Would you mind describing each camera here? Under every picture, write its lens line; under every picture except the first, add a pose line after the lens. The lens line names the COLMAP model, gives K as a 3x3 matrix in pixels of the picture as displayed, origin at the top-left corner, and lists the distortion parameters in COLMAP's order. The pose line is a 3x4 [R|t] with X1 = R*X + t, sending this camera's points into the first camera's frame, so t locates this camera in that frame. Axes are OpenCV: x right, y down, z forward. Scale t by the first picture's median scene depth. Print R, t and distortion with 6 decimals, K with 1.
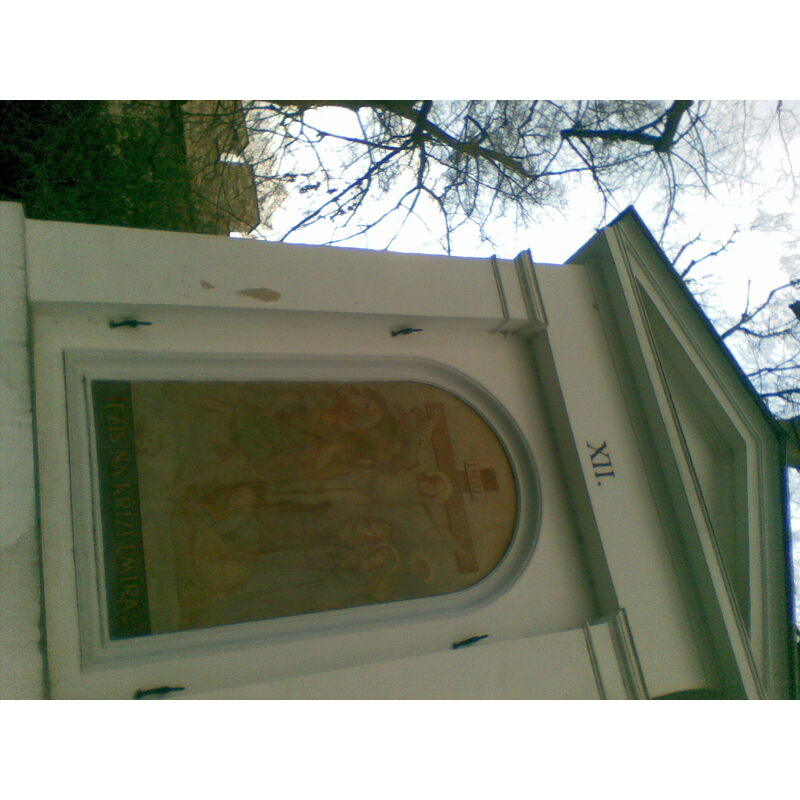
lens RADIAL K [[822.3, 0, 342.1], [0, 822.3, 400.0], [0, 0, 1]] dist [0.020160, 0.012691]
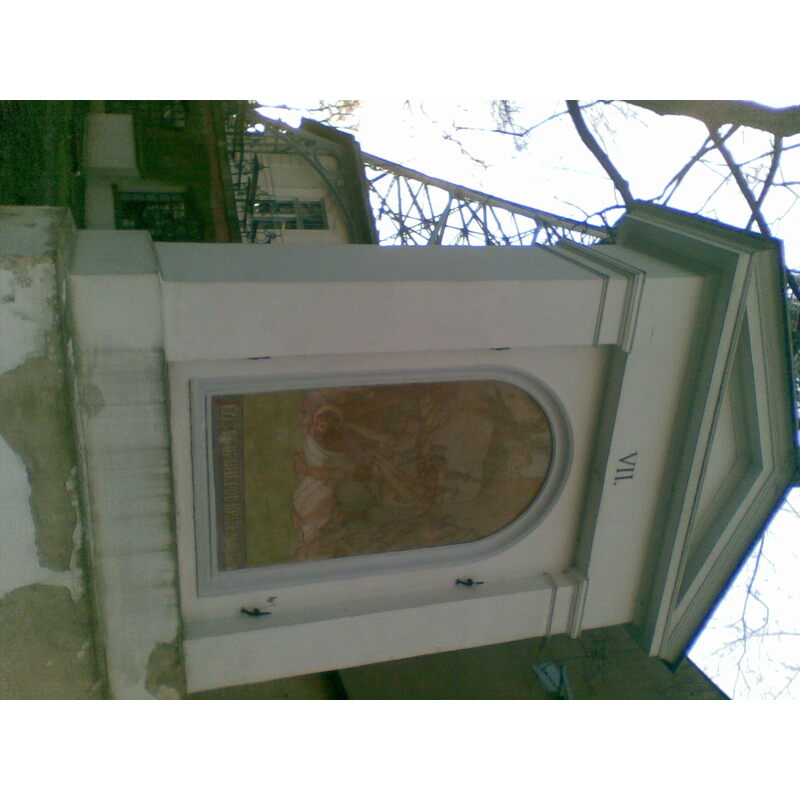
lens RADIAL K [[822.3, 0, 342.1], [0, 822.3, 400.0], [0, 0, 1]] dist [0.020160, 0.012691]
pose [[0.976031, 0.217187, -0.013909, -0.093309], [-0.149760, 0.716639, 0.681176, -0.784172], [0.157910, -0.662766, 0.731988, 0.143393]]
